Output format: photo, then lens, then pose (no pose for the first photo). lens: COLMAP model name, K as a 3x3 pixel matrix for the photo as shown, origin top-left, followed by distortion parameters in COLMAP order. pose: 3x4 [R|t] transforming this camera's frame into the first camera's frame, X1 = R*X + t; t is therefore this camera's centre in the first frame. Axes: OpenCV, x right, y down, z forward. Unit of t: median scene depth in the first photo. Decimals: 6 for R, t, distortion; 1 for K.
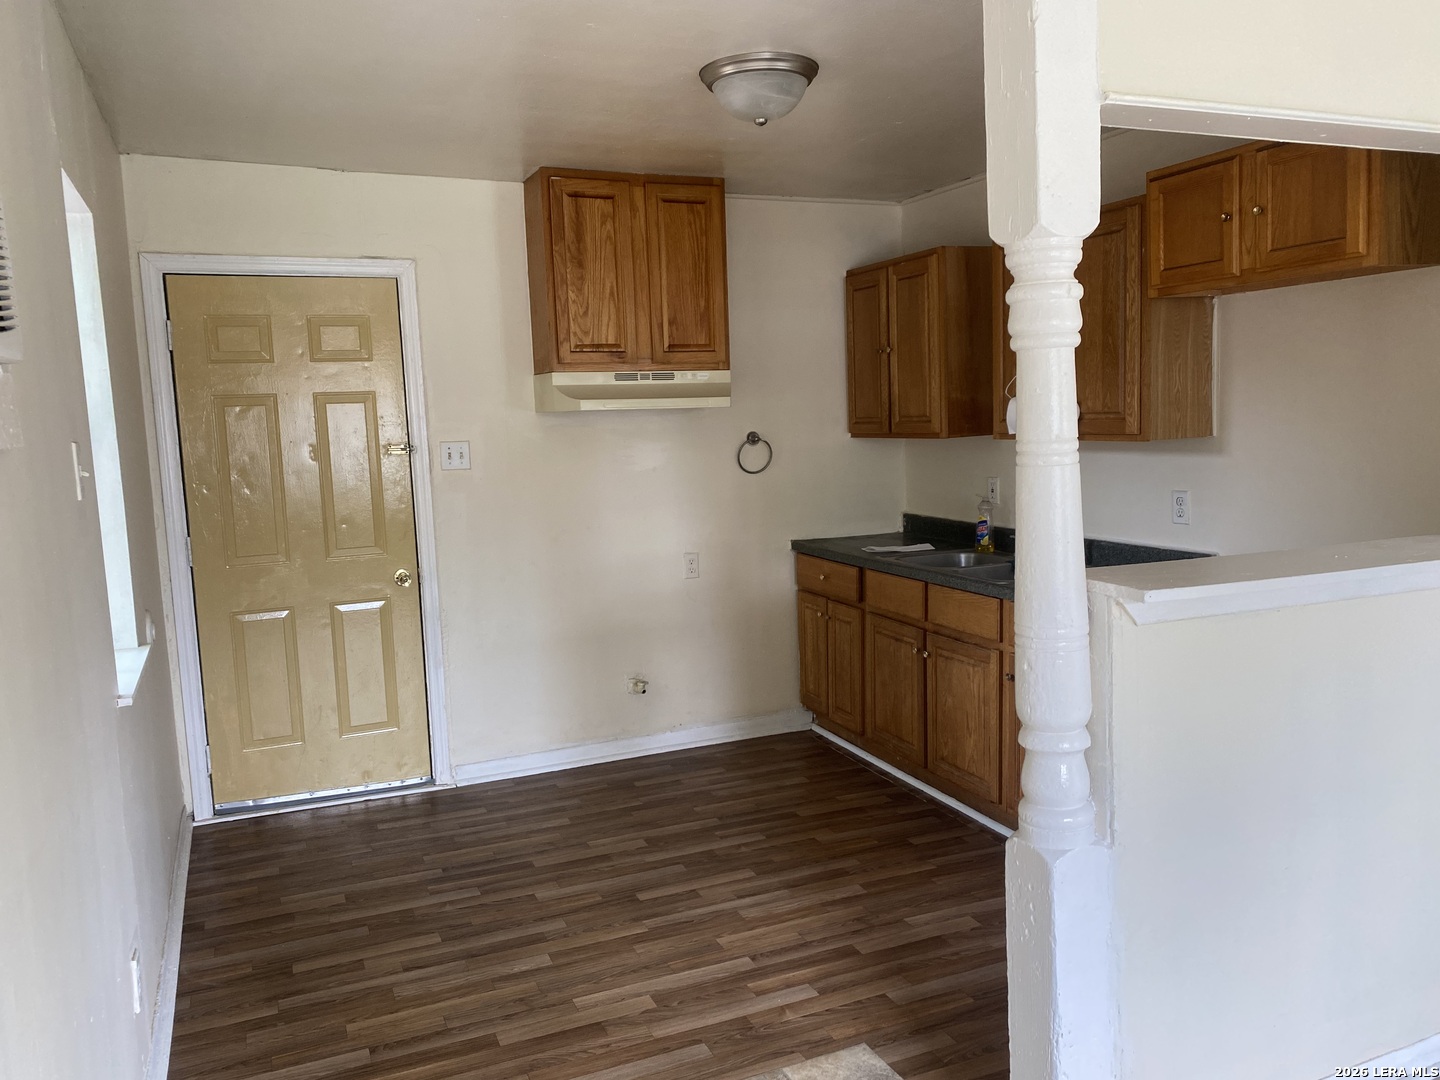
lens RADIAL K [[1118.7, 0, 721.0], [0, 1118.7, 542.0], [0, 0, 1]] dist [0.061723, -0.059804]
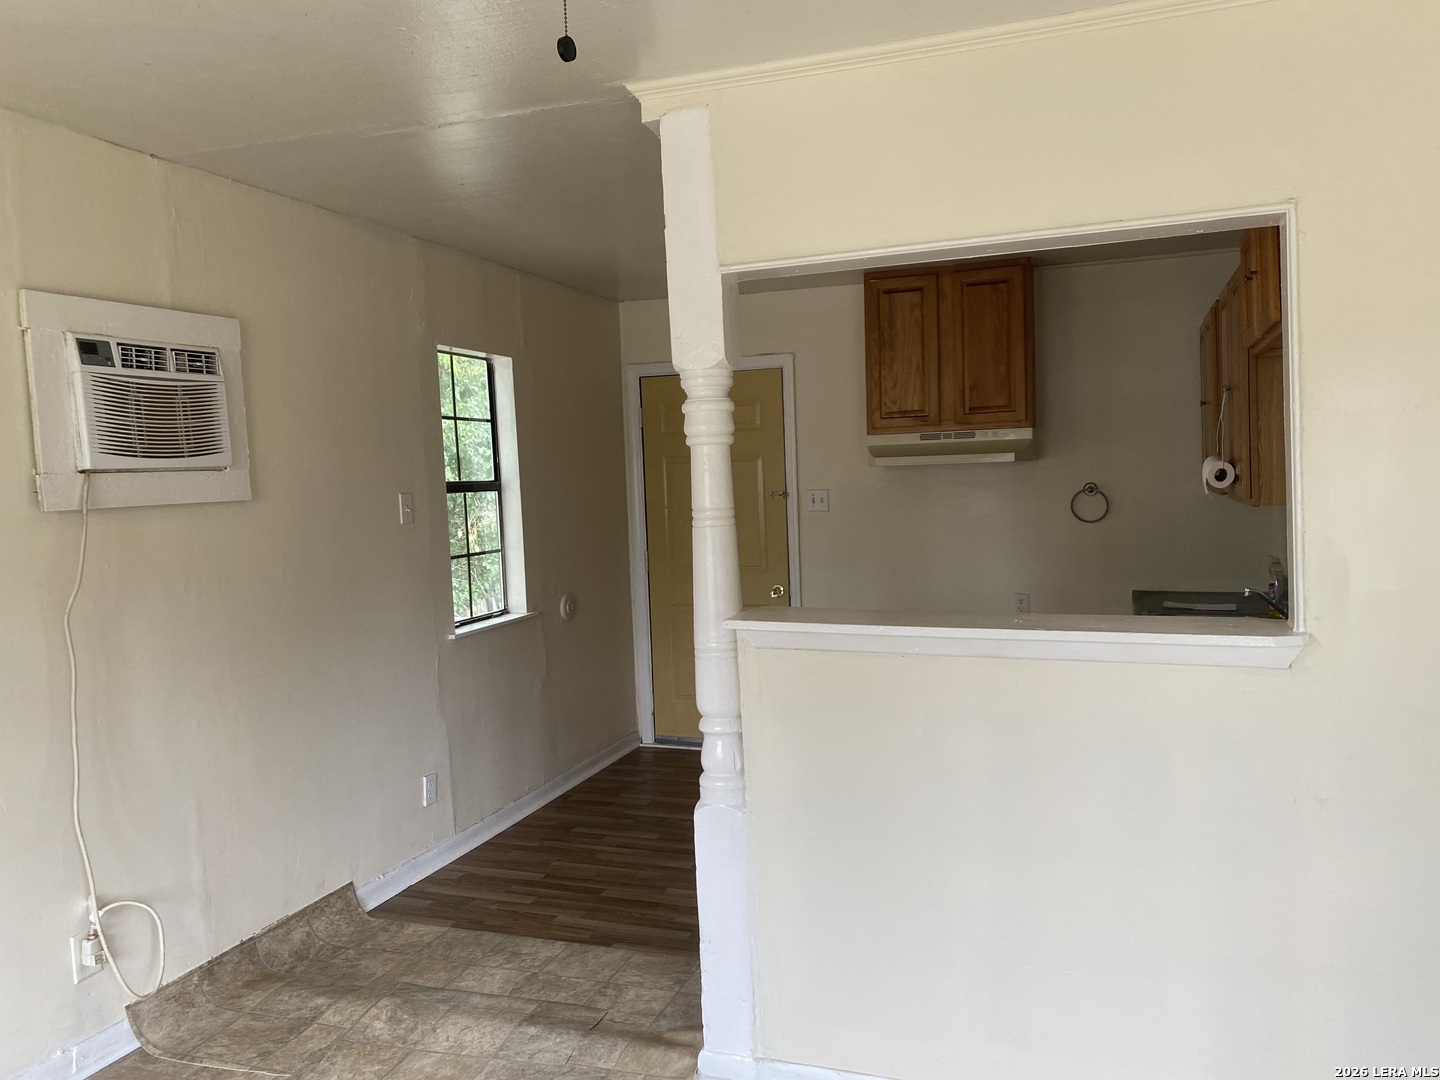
lens RADIAL K [[1118.7, 0, 732.0], [0, 1118.7, 536.3], [0, 0, 1]] dist [0.061723, -0.059804]
pose [[0.712617, 0.043987, -0.700173, 0.608039], [-0.065181, 0.997867, -0.003649, -0.025555], [0.698519, 0.048238, 0.713964, 0.016551]]
